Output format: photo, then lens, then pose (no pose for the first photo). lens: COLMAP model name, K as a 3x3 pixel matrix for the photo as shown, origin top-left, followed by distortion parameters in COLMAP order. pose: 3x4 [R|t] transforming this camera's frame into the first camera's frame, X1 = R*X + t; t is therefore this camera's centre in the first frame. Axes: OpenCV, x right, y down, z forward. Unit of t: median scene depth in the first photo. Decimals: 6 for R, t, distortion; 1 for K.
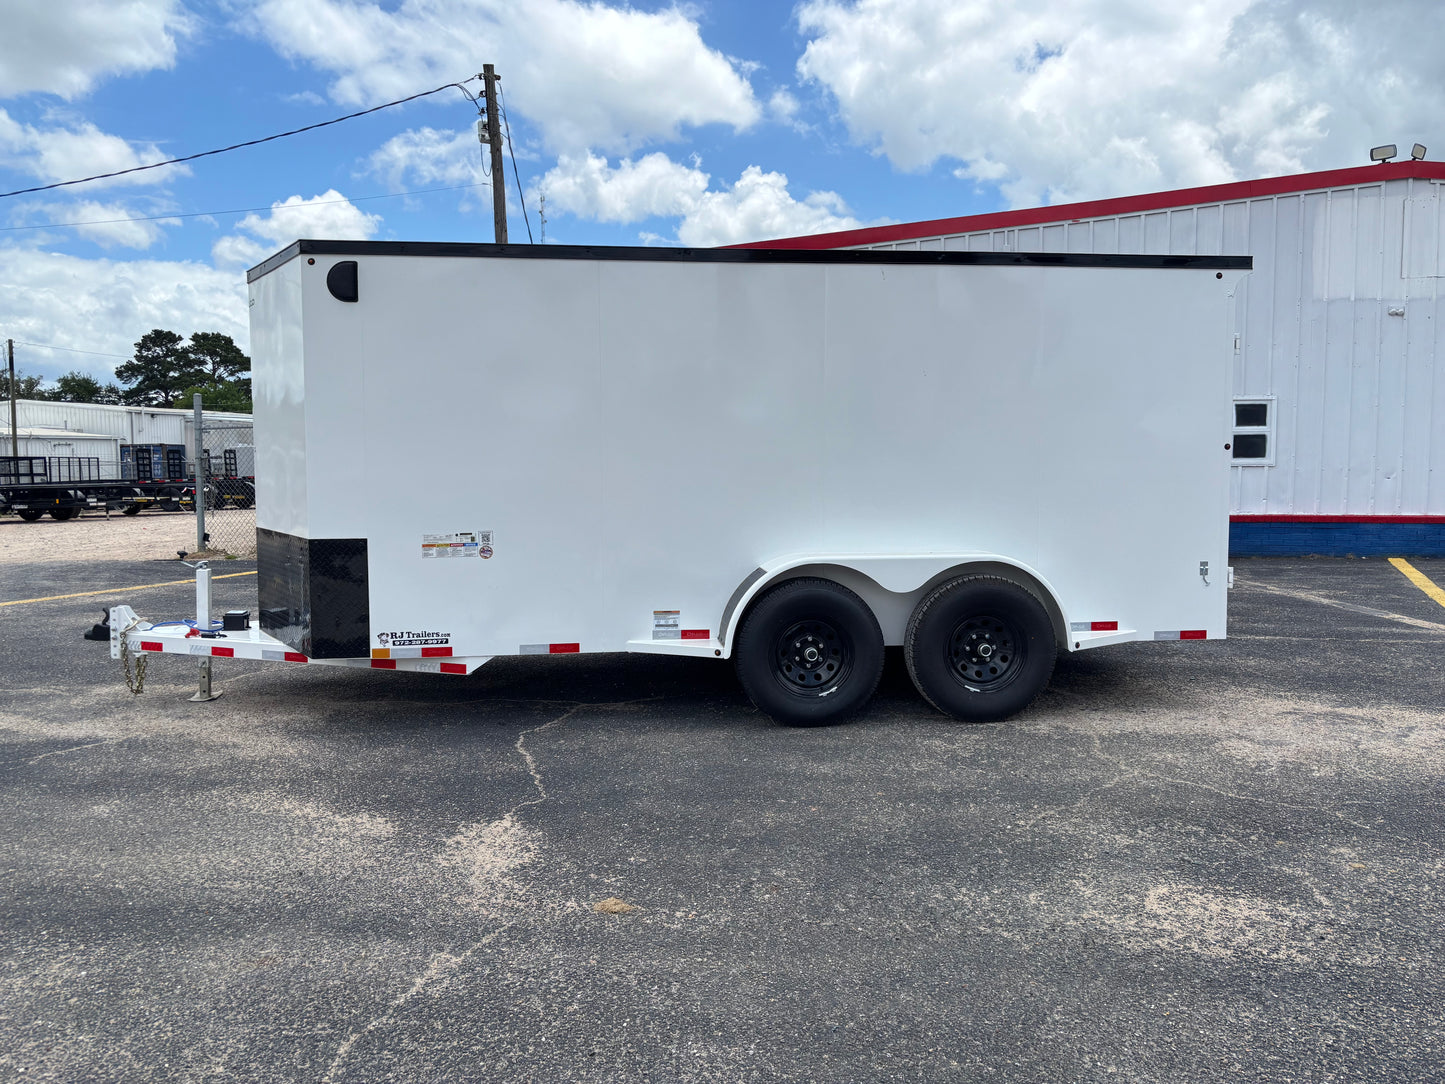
lens RADIAL K [[1098.5, 0, 707.8], [0, 1098.5, 527.3], [0, 0, 1]] dist [0.035590, -0.039191]
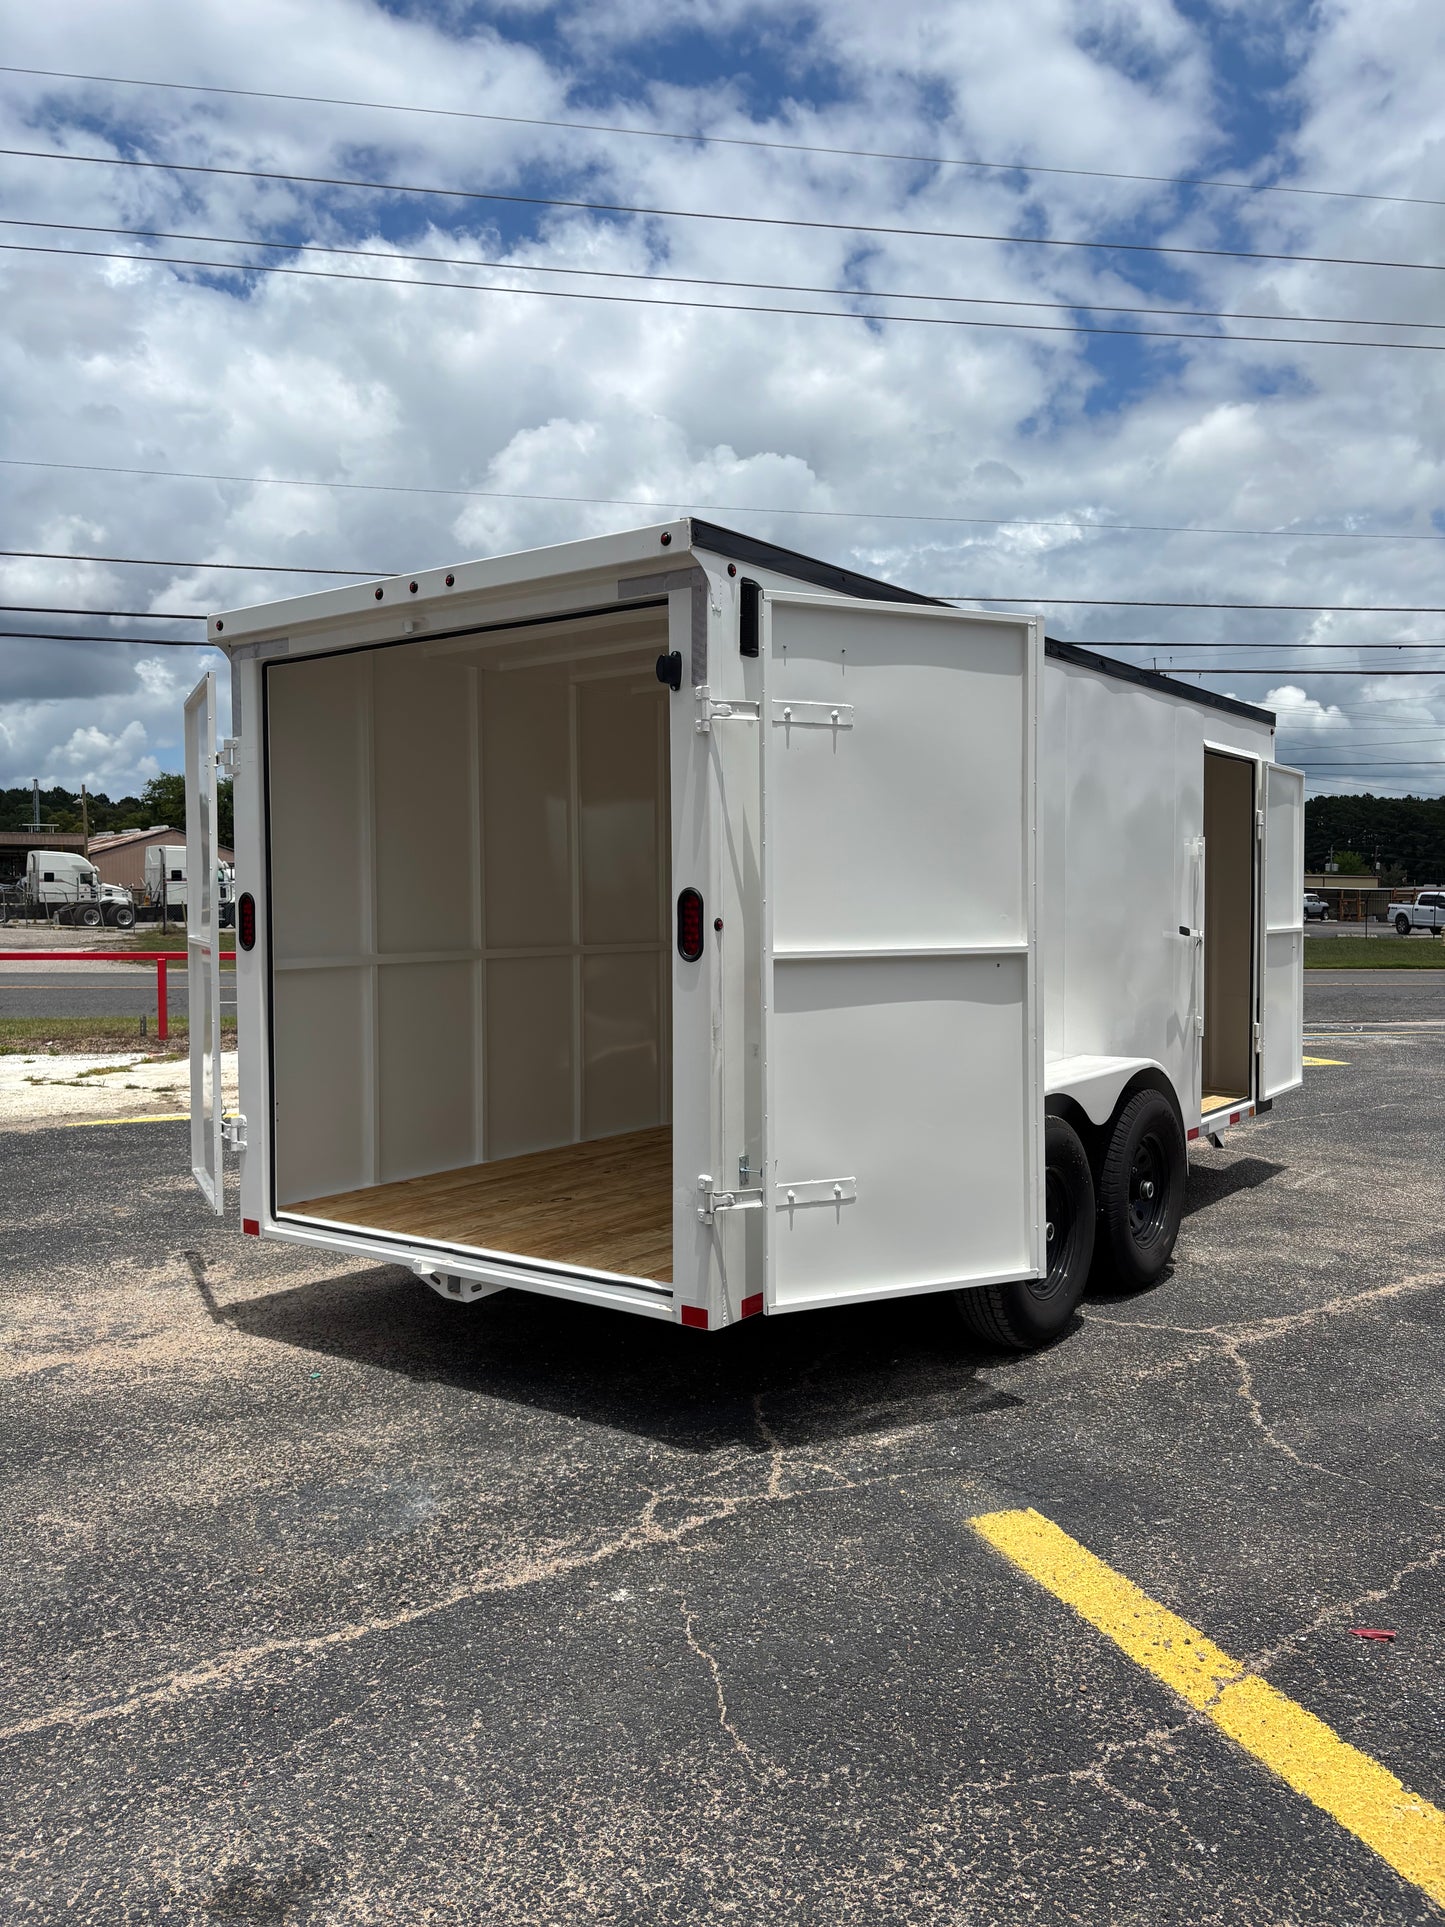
lens RADIAL K [[1464.9, 0, 743.7], [0, 1464.9, 943.7], [0, 0, 1]] dist [0.035590, -0.039191]
pose [[-0.673355, 0.026402, -0.738847, 0.975366], [-0.043871, 0.996174, 0.075580, -0.147315], [0.738016, 0.083306, -0.669621, 1.924842]]
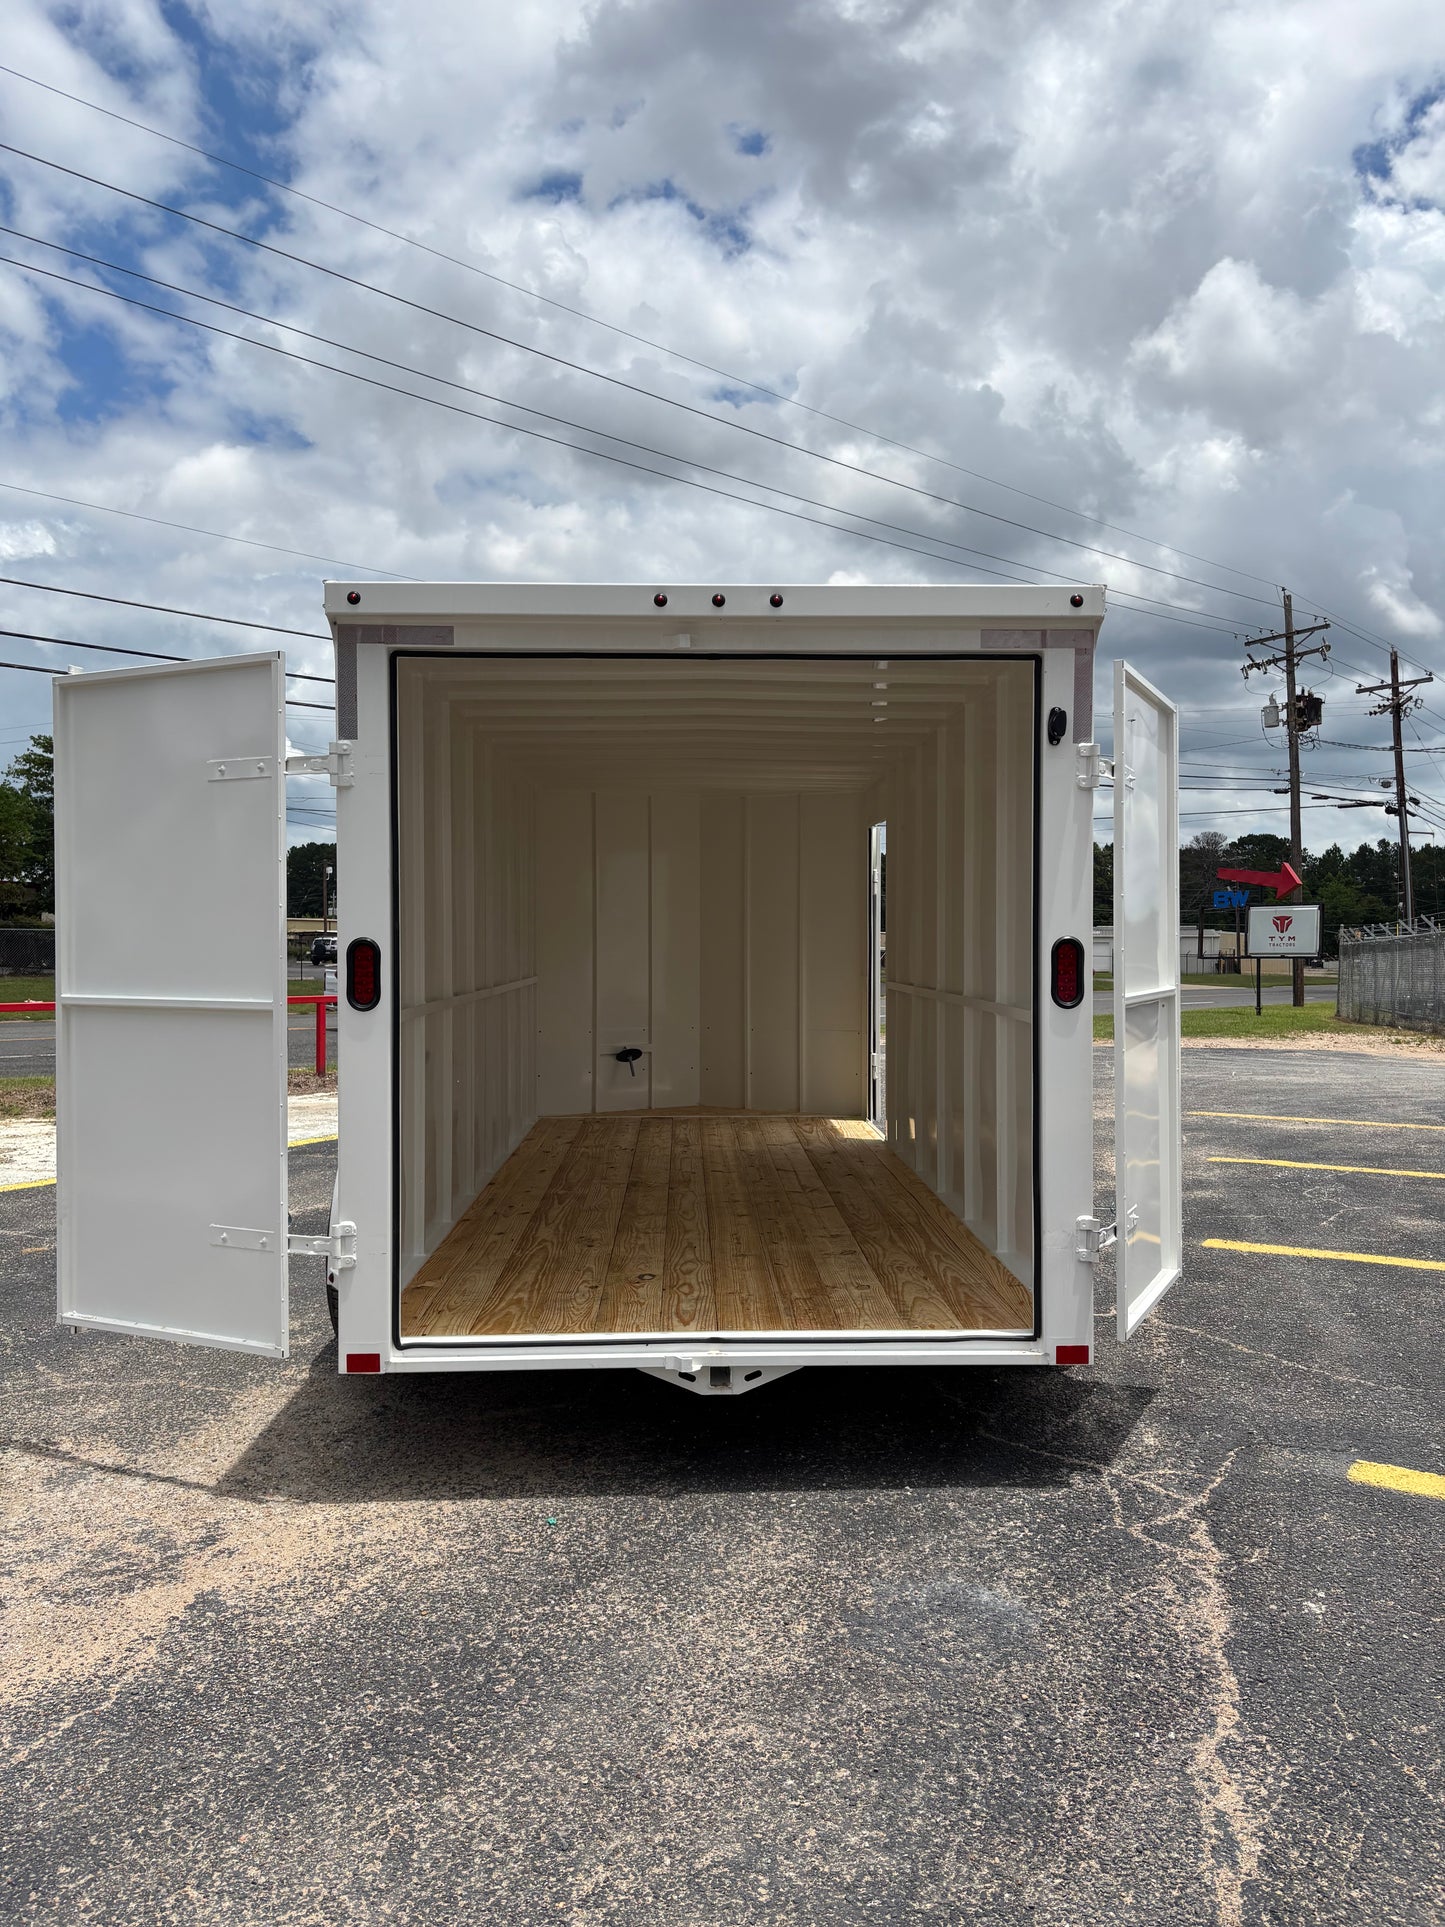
lens RADIAL K [[1464.9, 0, 746.7], [0, 1464.9, 955.3], [0, 0, 1]] dist [0.035590, -0.039191]
pose [[-0.071673, 0.014810, -0.997318, 1.206755], [-0.066985, 0.997561, 0.019627, -0.115319], [0.995176, 0.068212, -0.070506, 1.334231]]
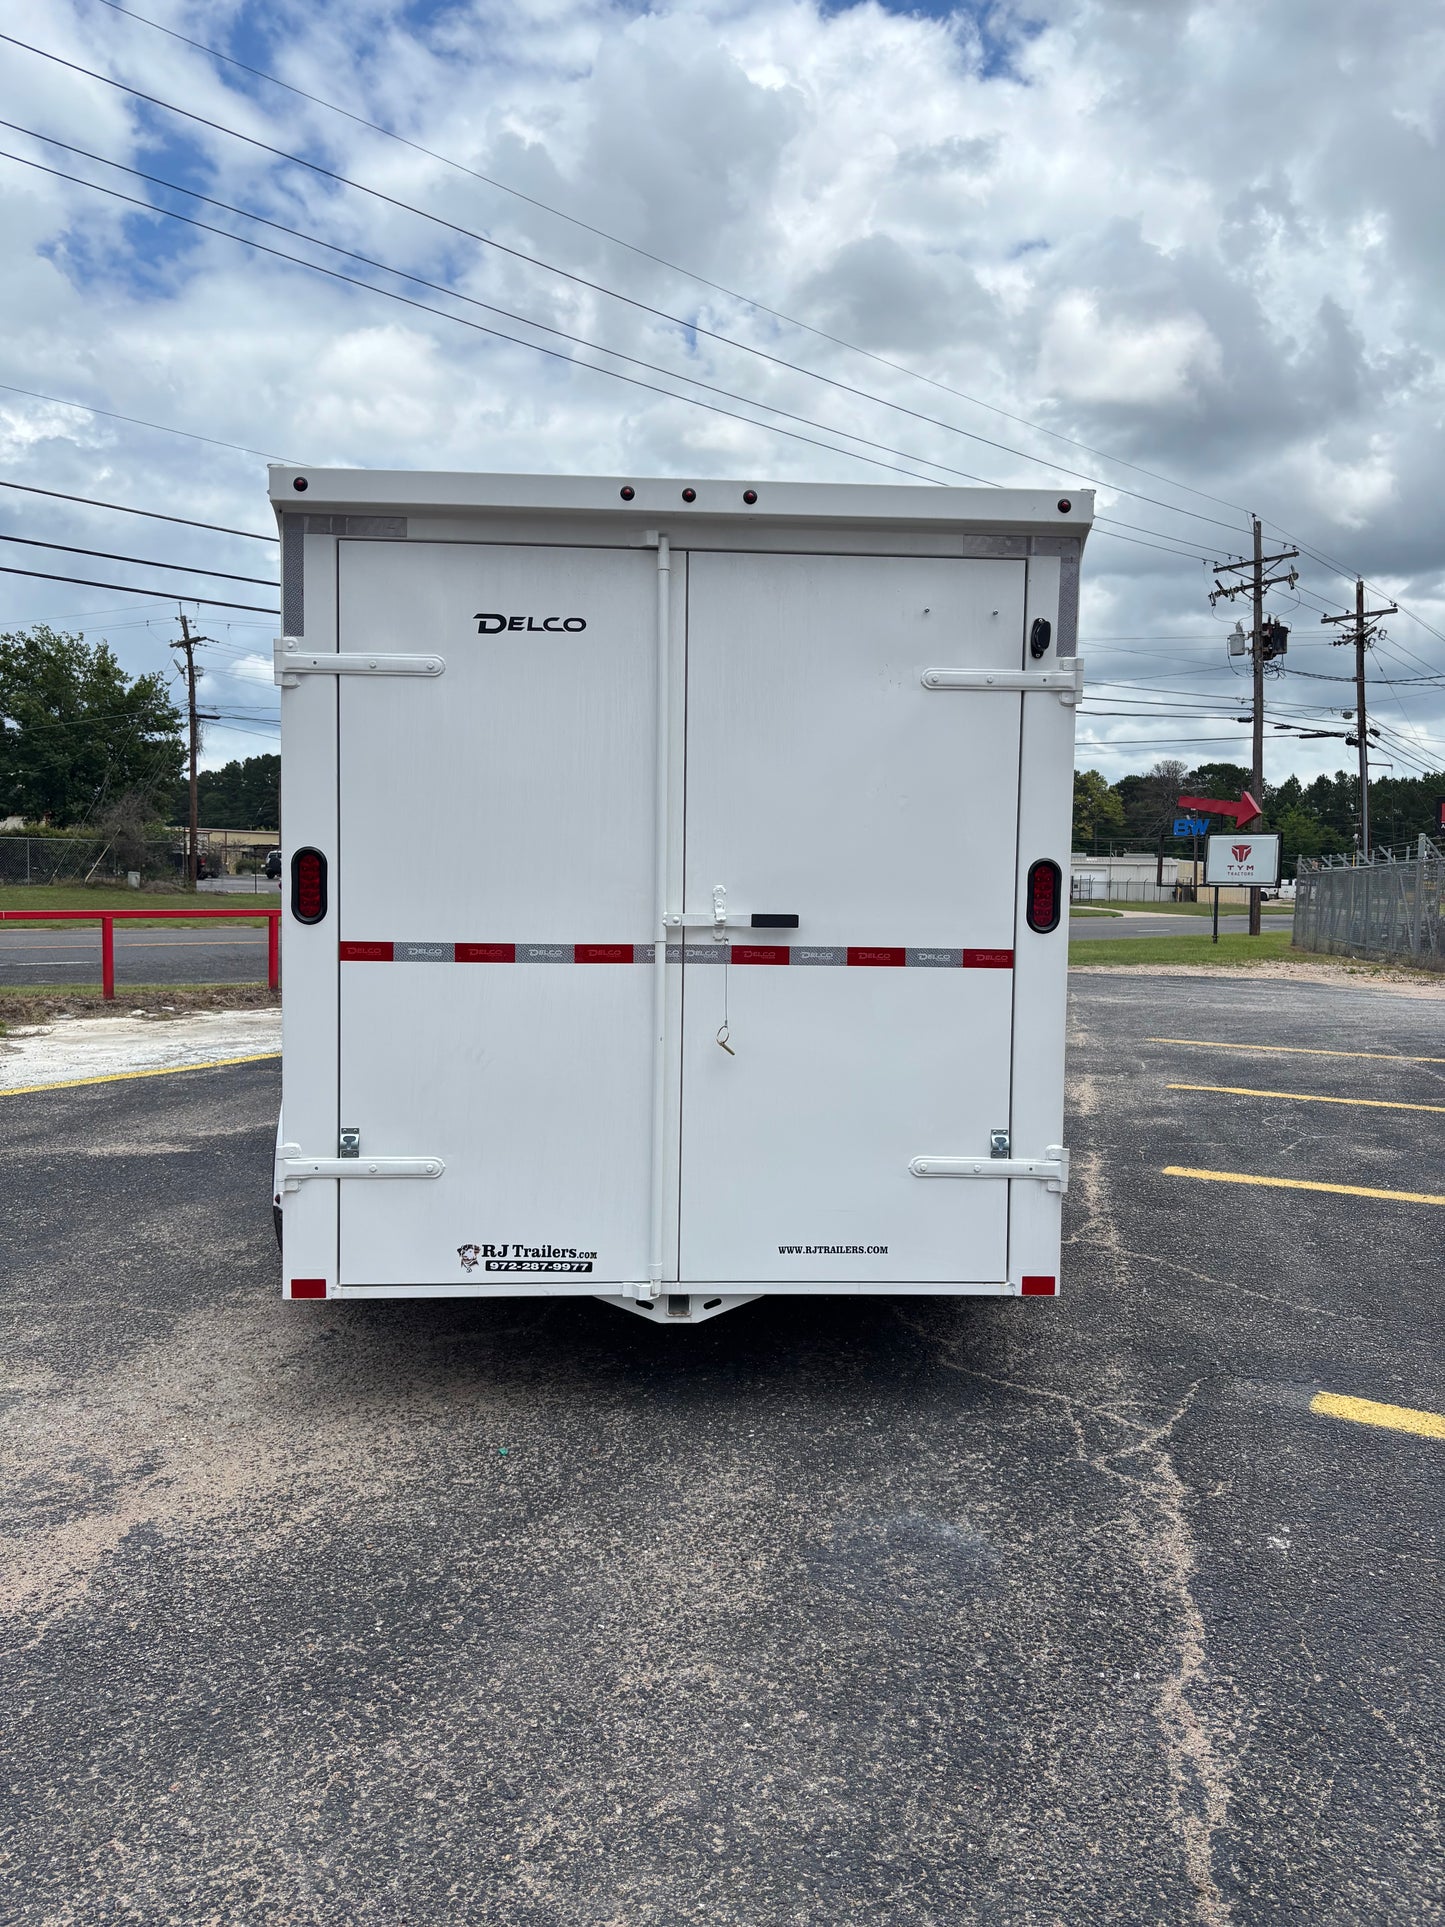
lens RADIAL K [[1464.9, 0, 750.8], [0, 1464.9, 944.6], [0, 0, 1]] dist [0.035590, -0.039191]
pose [[-0.042412, 0.060226, -0.997283, 1.179731], [-0.083881, 0.994443, 0.063622, -0.112837], [0.995573, 0.086351, -0.037125, 1.330016]]
